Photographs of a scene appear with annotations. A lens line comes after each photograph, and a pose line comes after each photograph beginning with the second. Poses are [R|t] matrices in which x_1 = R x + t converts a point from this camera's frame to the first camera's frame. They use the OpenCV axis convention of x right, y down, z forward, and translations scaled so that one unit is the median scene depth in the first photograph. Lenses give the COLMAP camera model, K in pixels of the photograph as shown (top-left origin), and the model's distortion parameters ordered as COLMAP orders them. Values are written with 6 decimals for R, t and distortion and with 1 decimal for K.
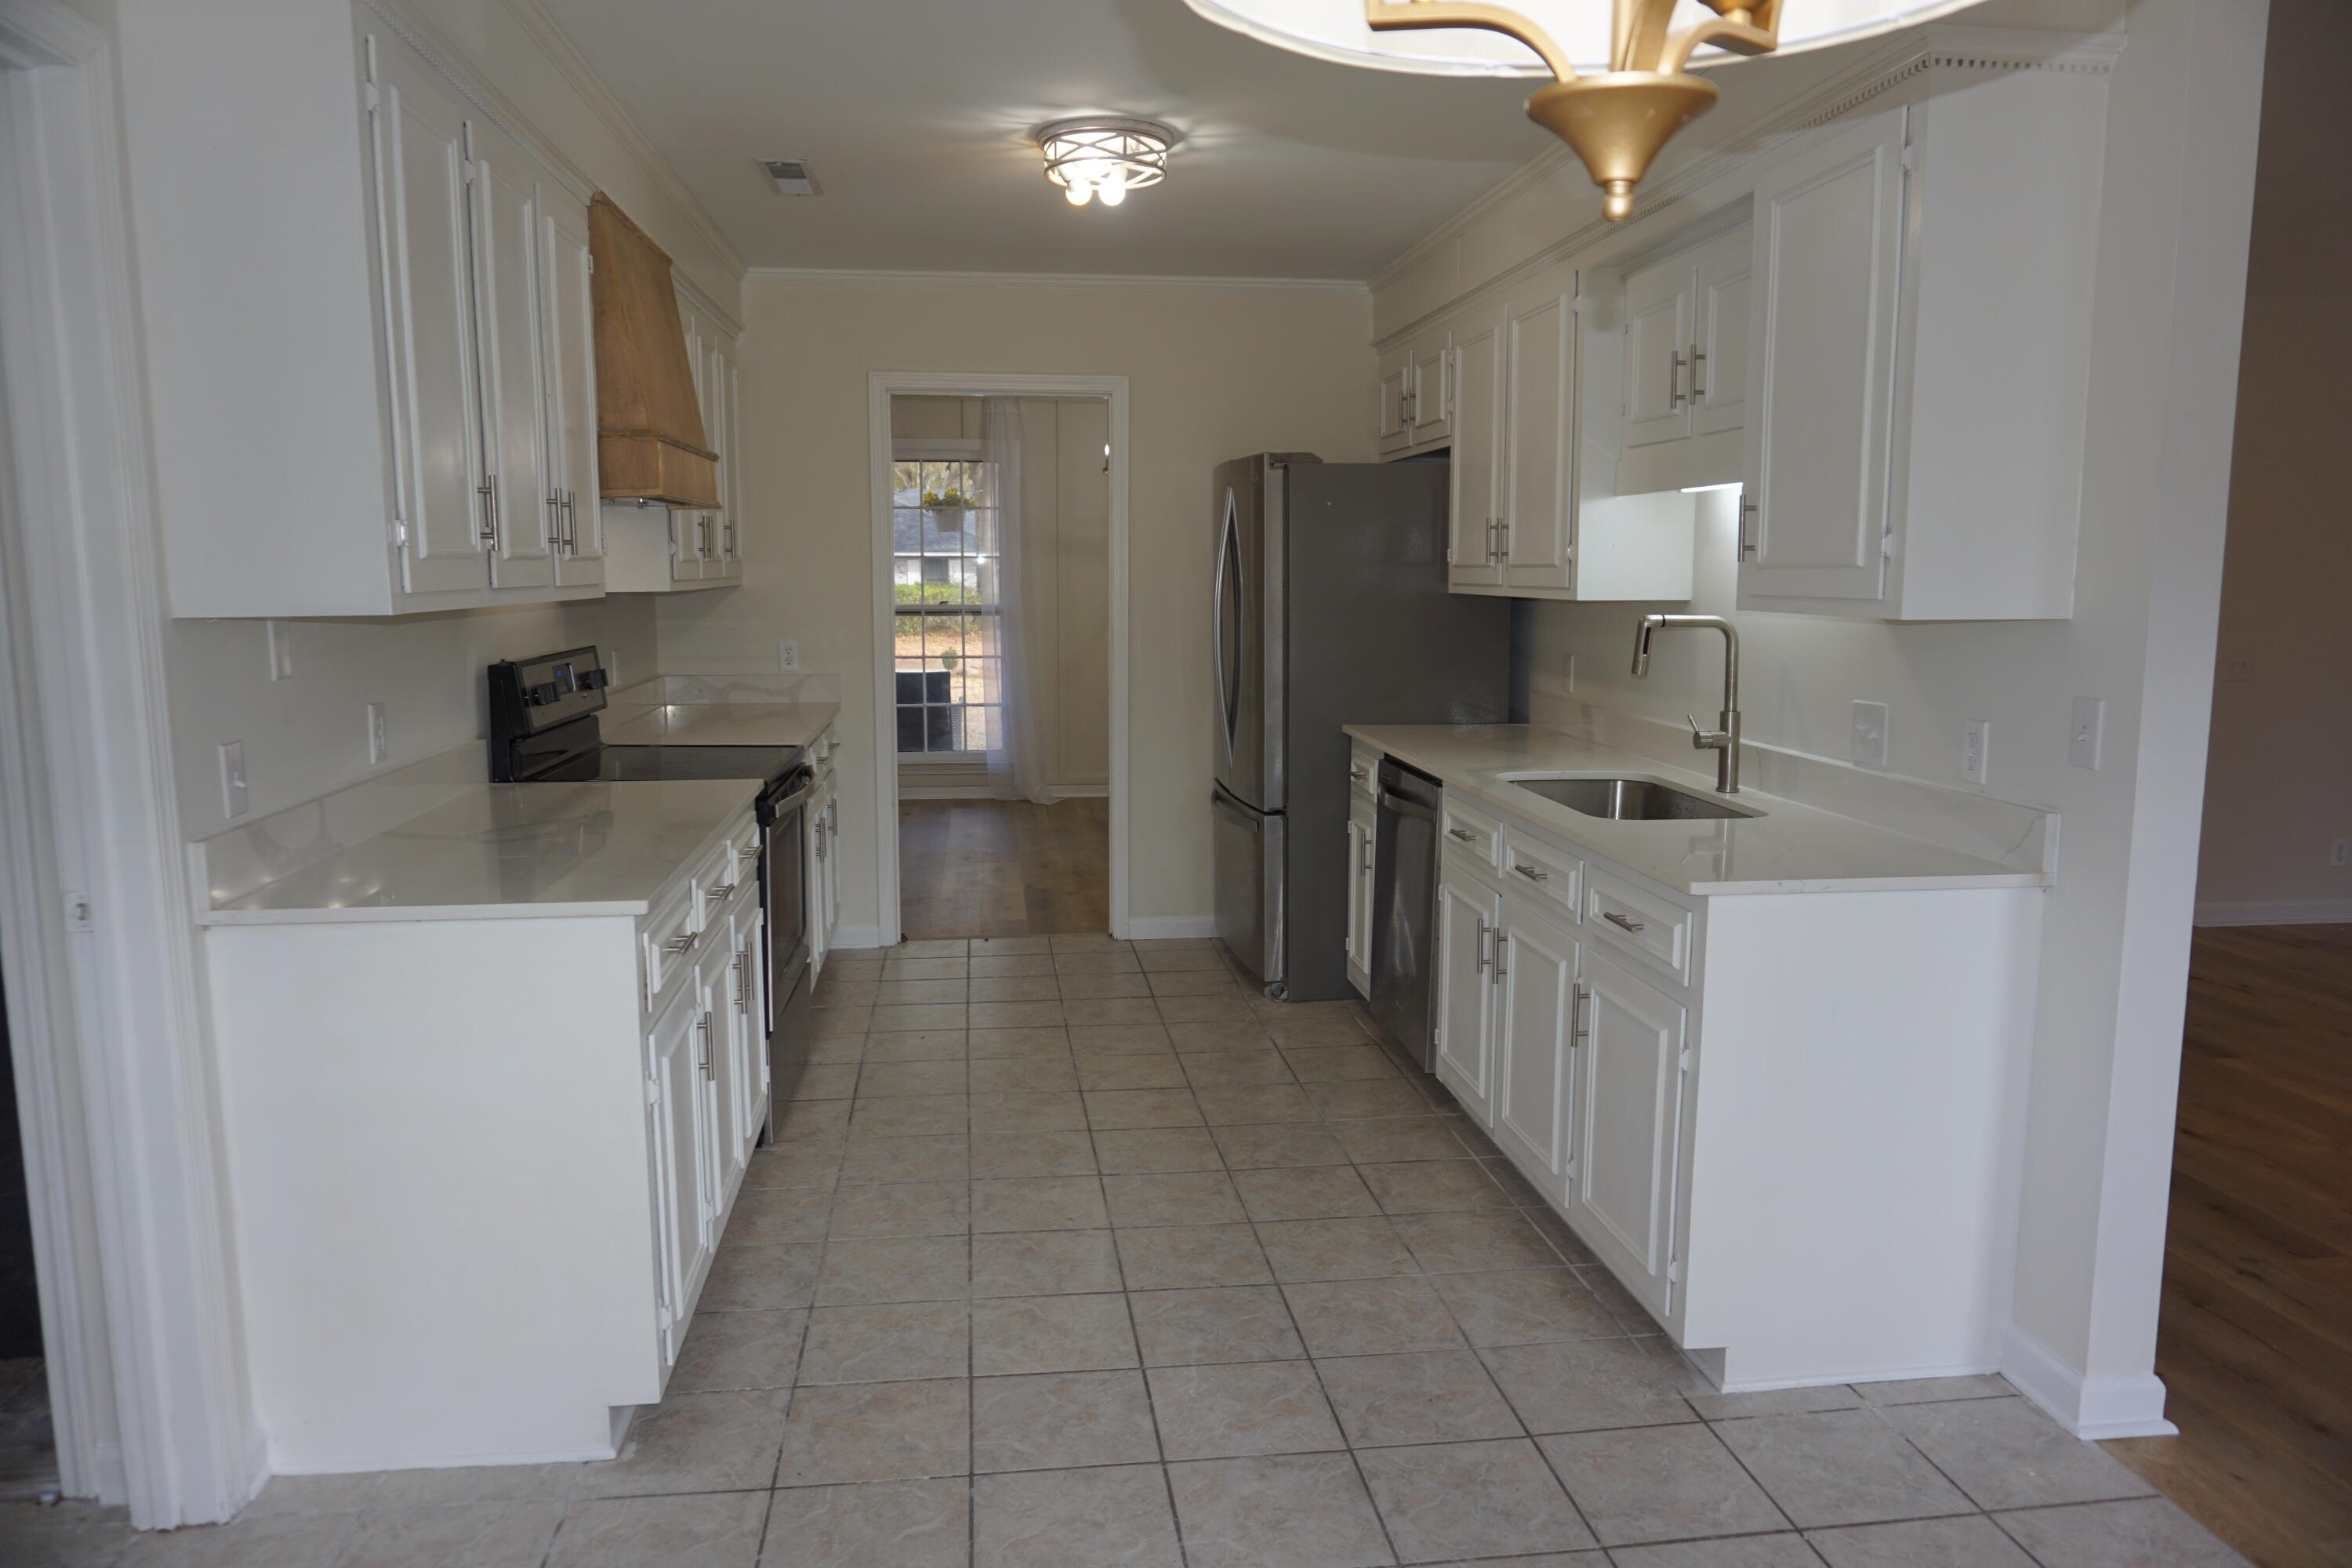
lens RADIAL K [[1570.1, 0, 1176.0], [0, 1570.1, 784.0], [0, 0, 1]] dist [-0.025517, 0.004573]
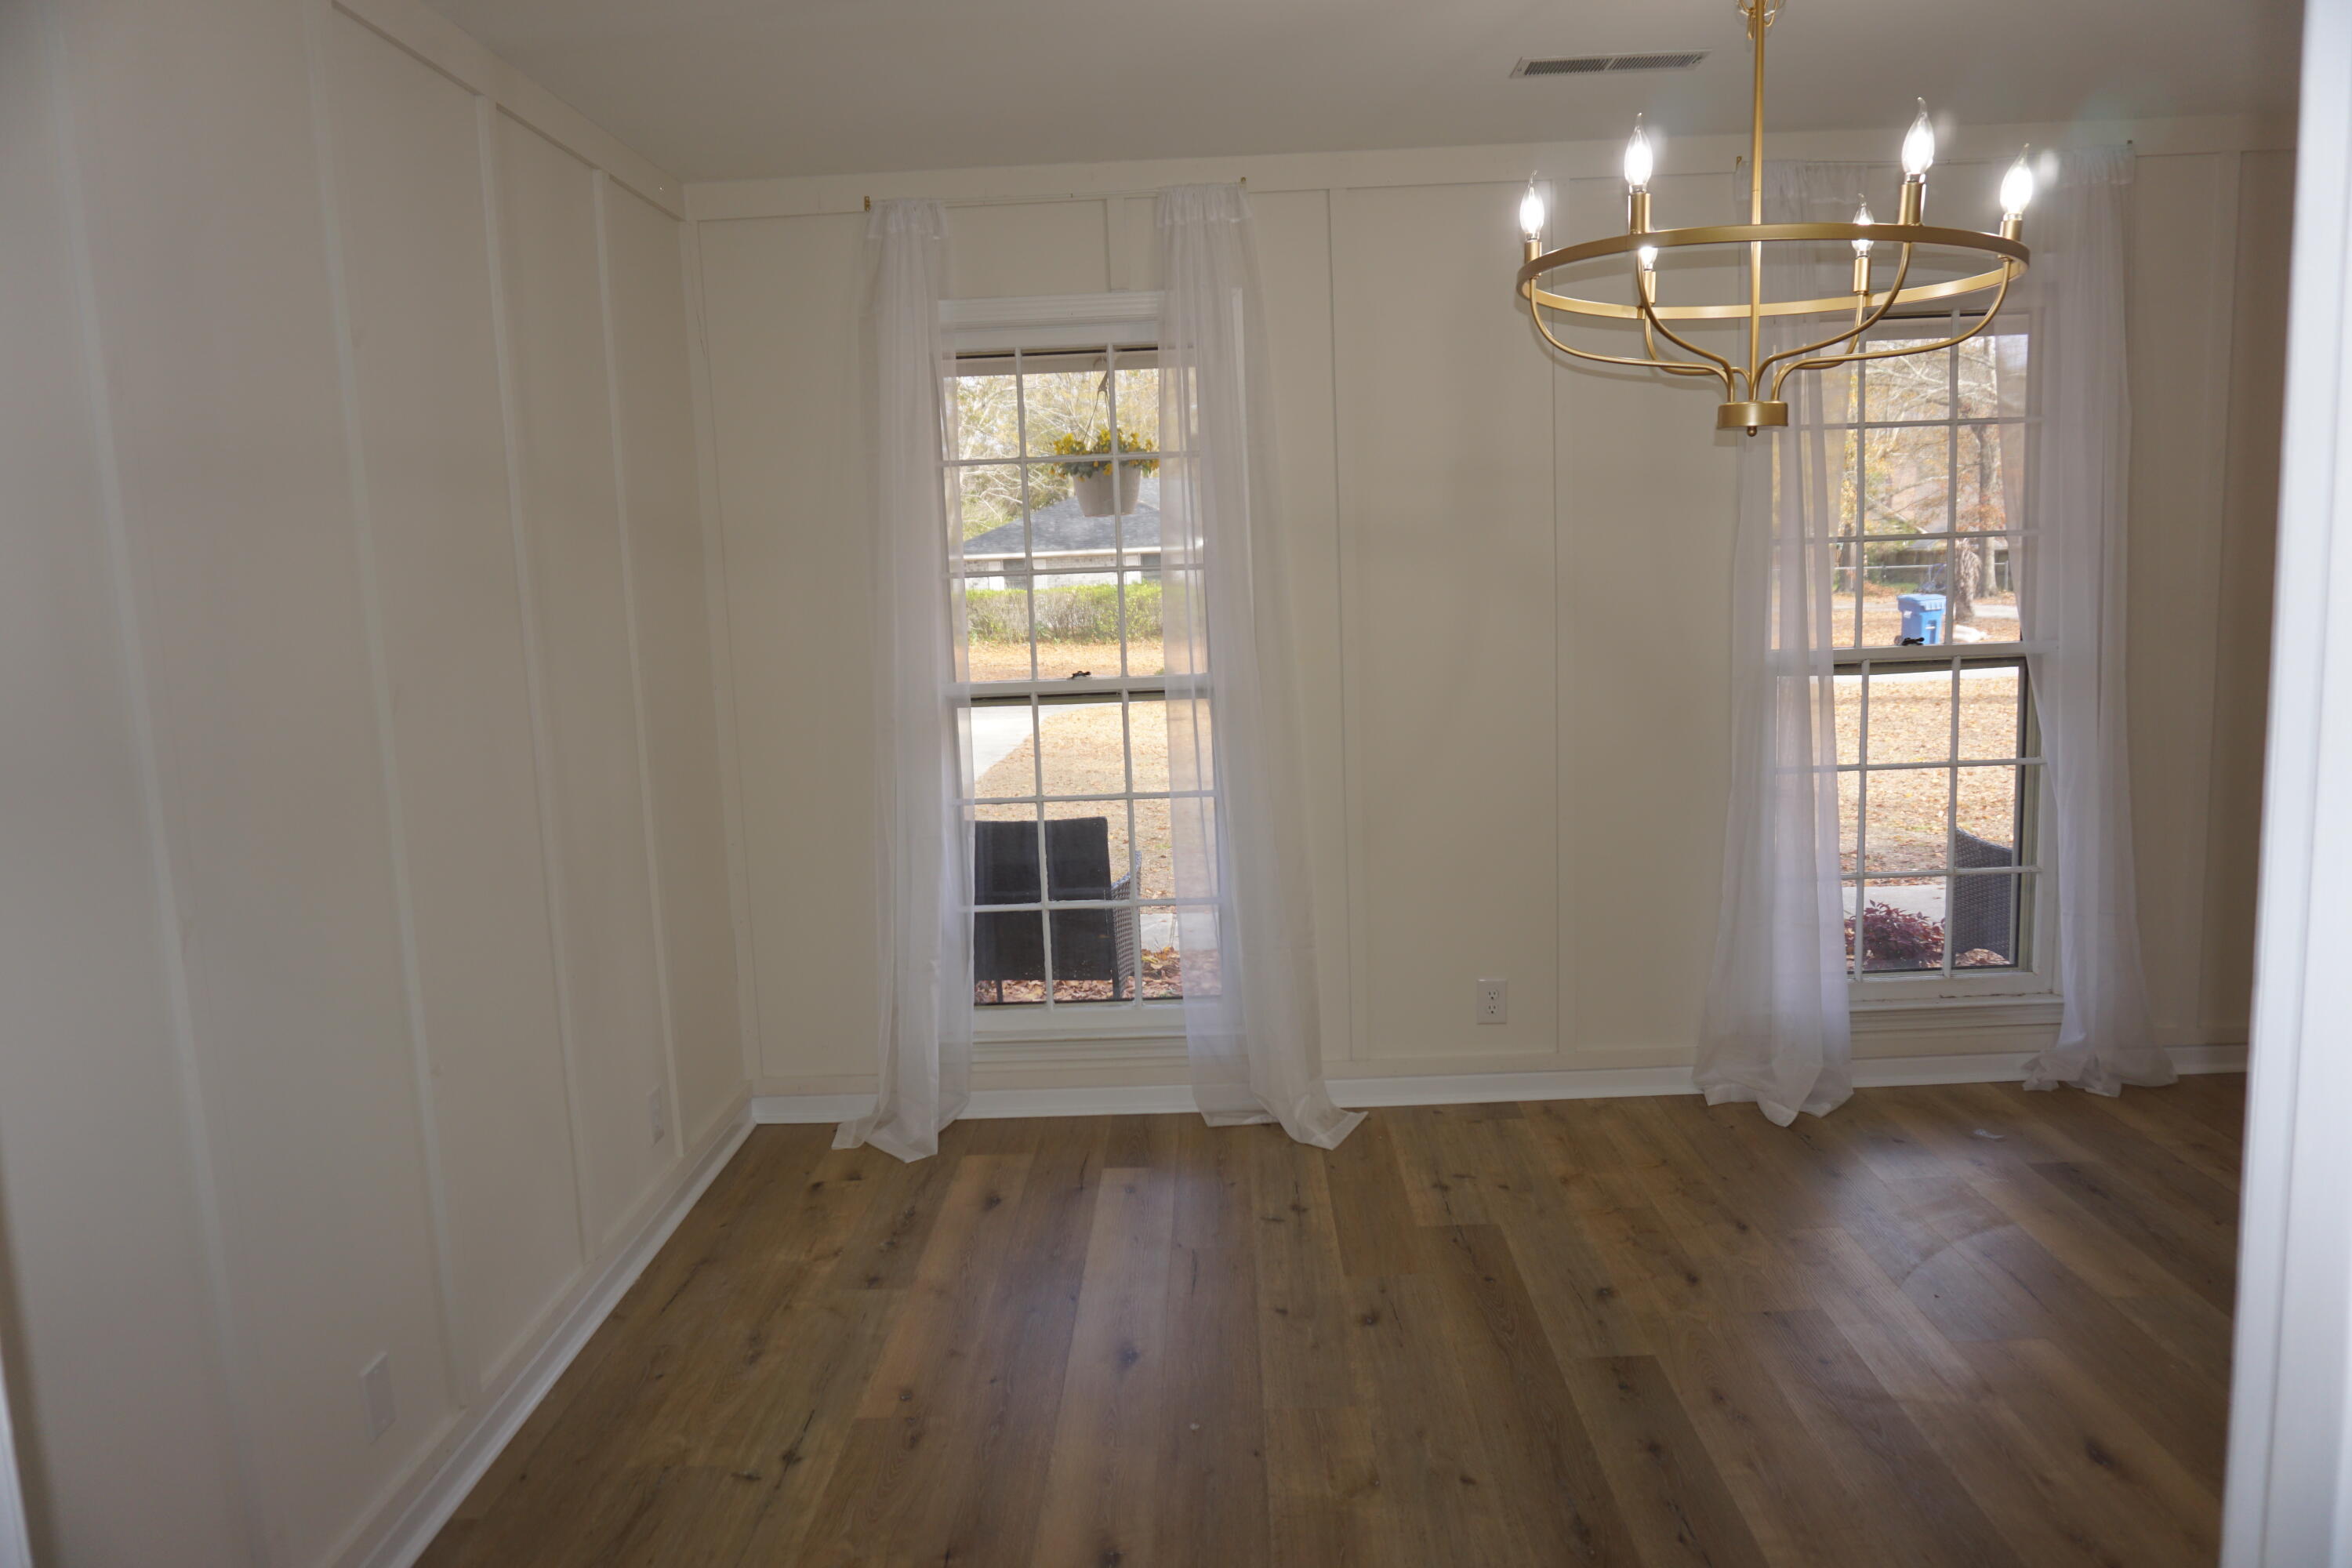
lens RADIAL K [[1570.1, 0, 1176.0], [0, 1570.1, 784.0], [0, 0, 1]] dist [-0.025517, 0.004573]
pose [[0.990179, -0.021753, -0.138106, -0.156389], [0.023411, 0.999672, 0.010389, -0.222582], [0.137835, -0.013520, 0.990363, 1.437773]]
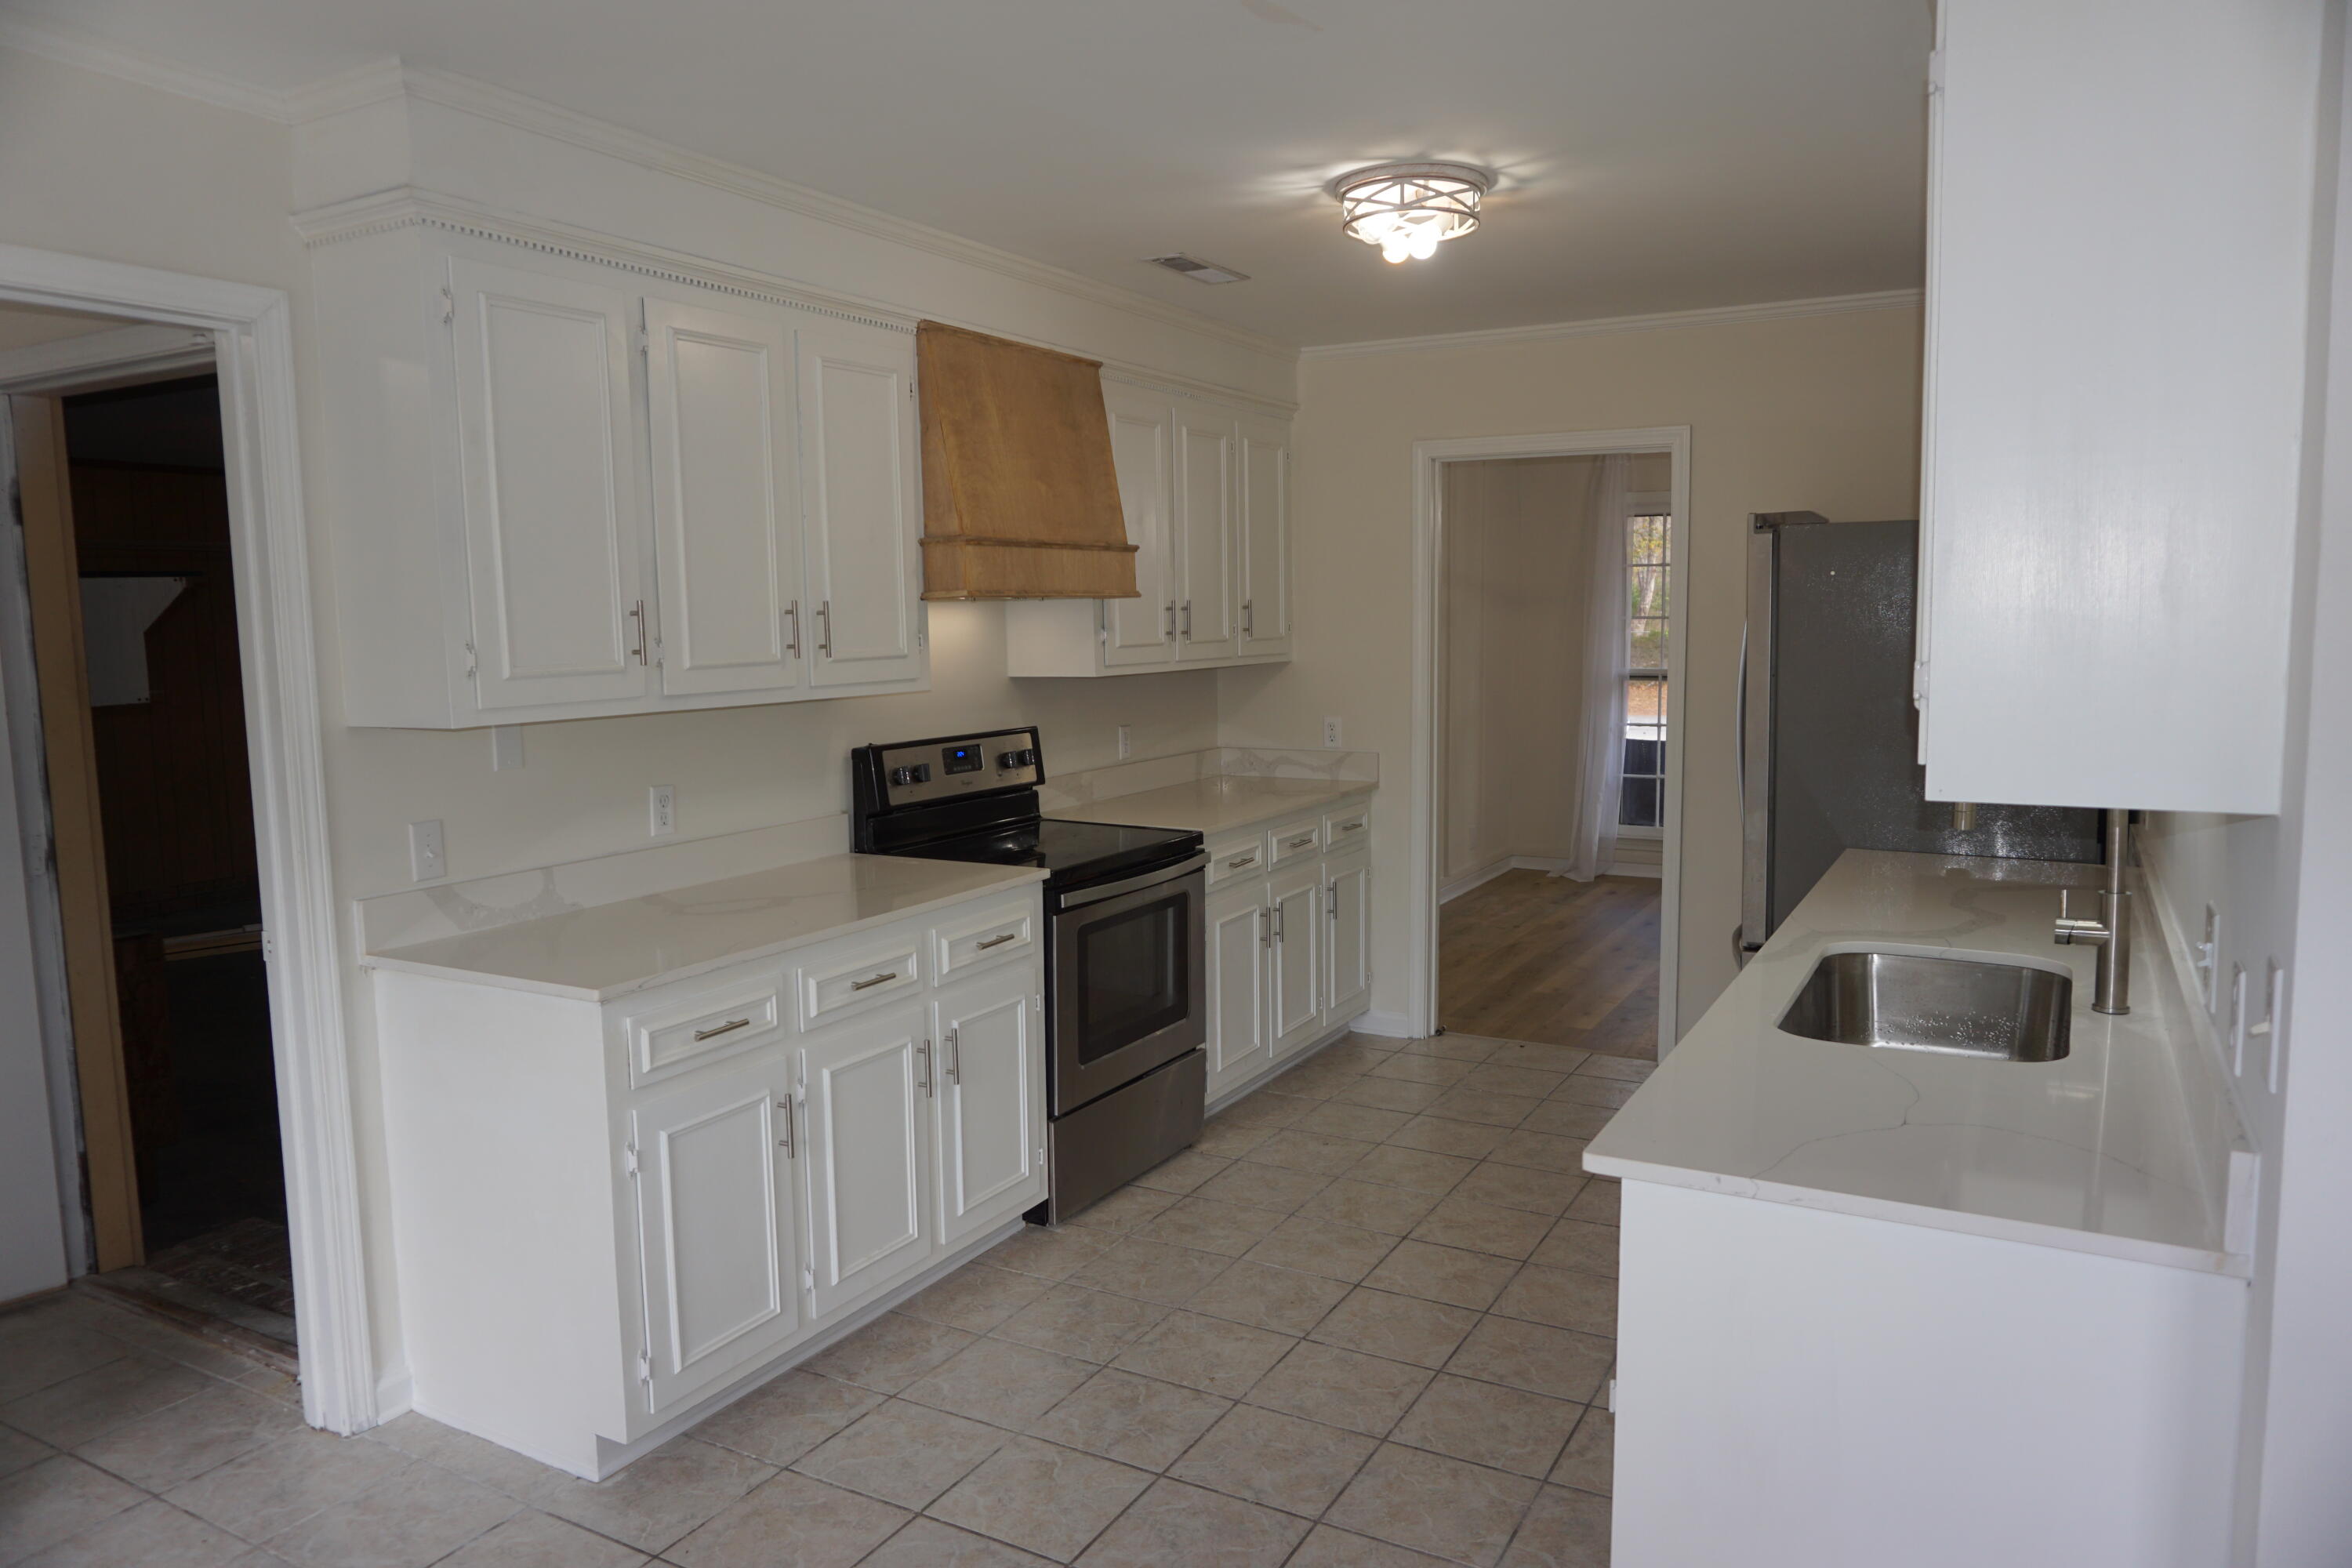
lens RADIAL K [[1576.4, 0, 1175.4], [0, 1576.4, 794.1], [0, 0, 1]] dist [-0.026176, -0.003183]
pose [[0.809040, 0.057233, -0.584961, 0.388145], [-0.068354, 0.997656, 0.003073, -0.058691], [0.583766, 0.037498, 0.811056, 0.203366]]
